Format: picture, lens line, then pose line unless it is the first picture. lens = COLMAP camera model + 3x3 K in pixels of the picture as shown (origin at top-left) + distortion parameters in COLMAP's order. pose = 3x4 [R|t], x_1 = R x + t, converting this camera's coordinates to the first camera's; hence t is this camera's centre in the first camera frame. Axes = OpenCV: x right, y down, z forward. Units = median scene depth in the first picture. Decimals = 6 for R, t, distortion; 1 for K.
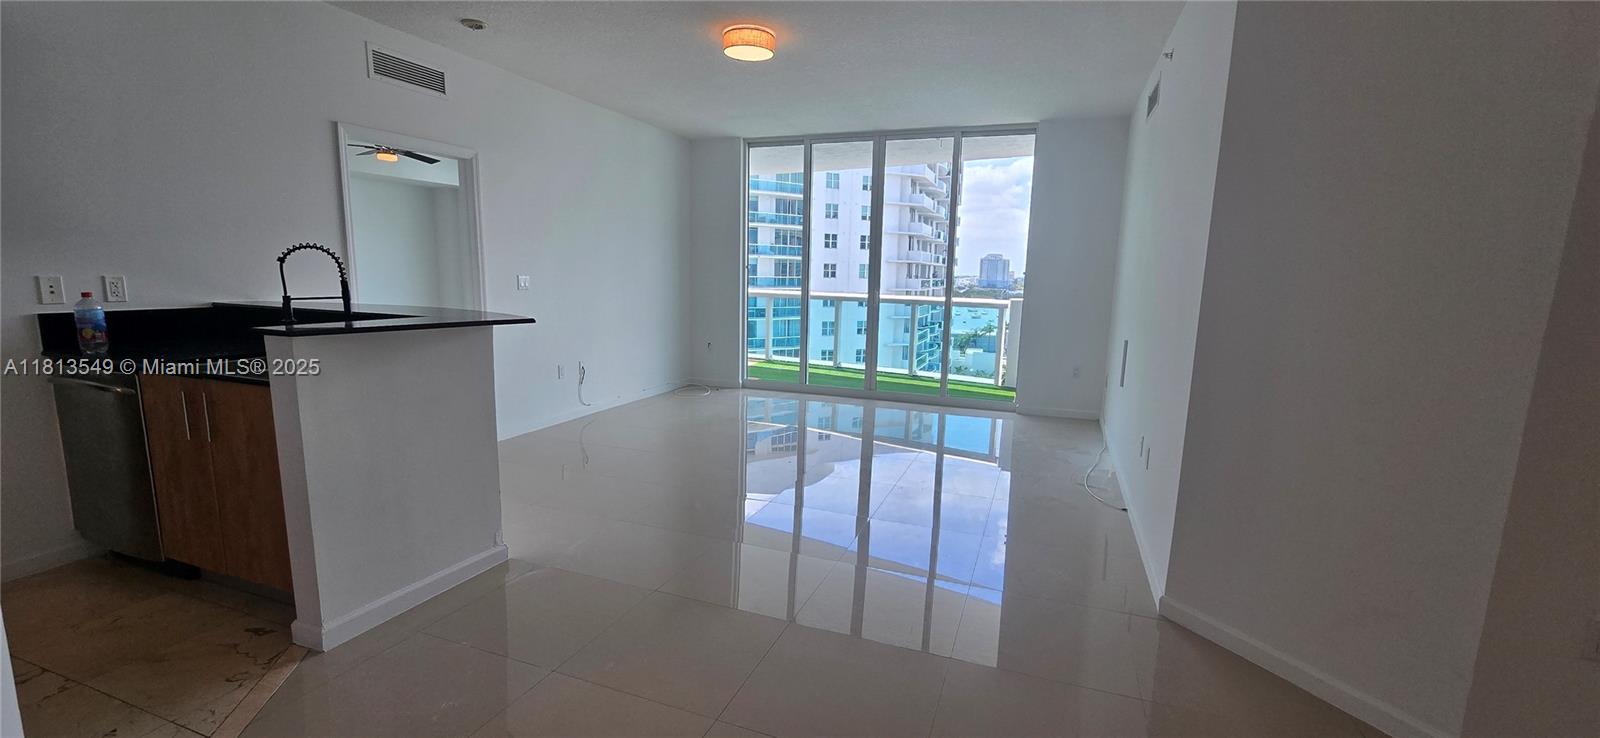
lens RADIAL K [[658.8, 0, 791.2], [0, 658.8, 377.0], [0, 0, 1]] dist [-0.000451, 0.001056]
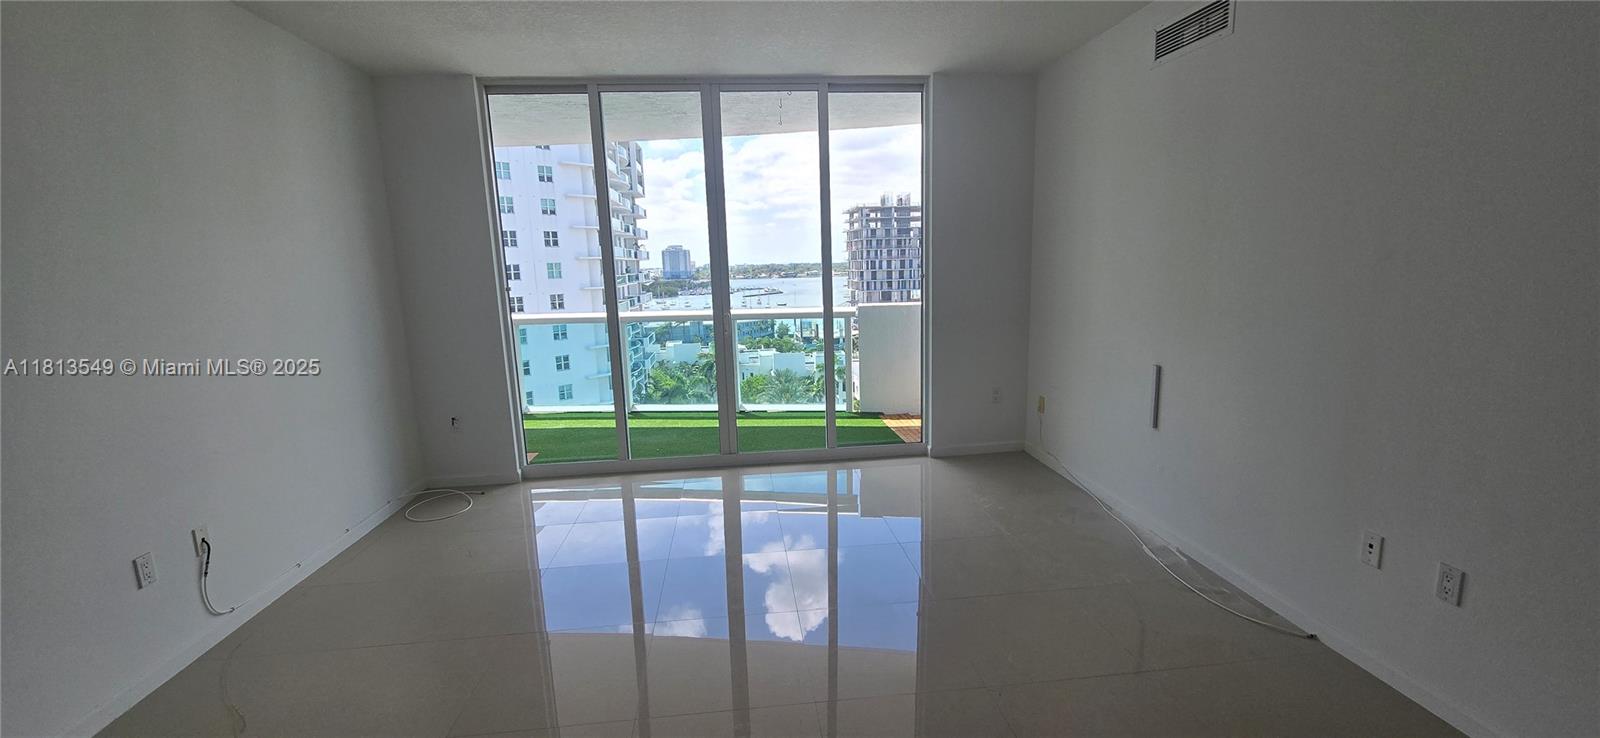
lens RADIAL K [[658.8, 0, 791.2], [0, 658.8, 377.0], [0, 0, 1]] dist [-0.000451, 0.001056]
pose [[0.890908, -0.125922, 0.436378, -0.109474], [0.121489, 0.991858, 0.038181, -0.074936], [-0.437633, 0.018999, 0.898953, 0.322593]]
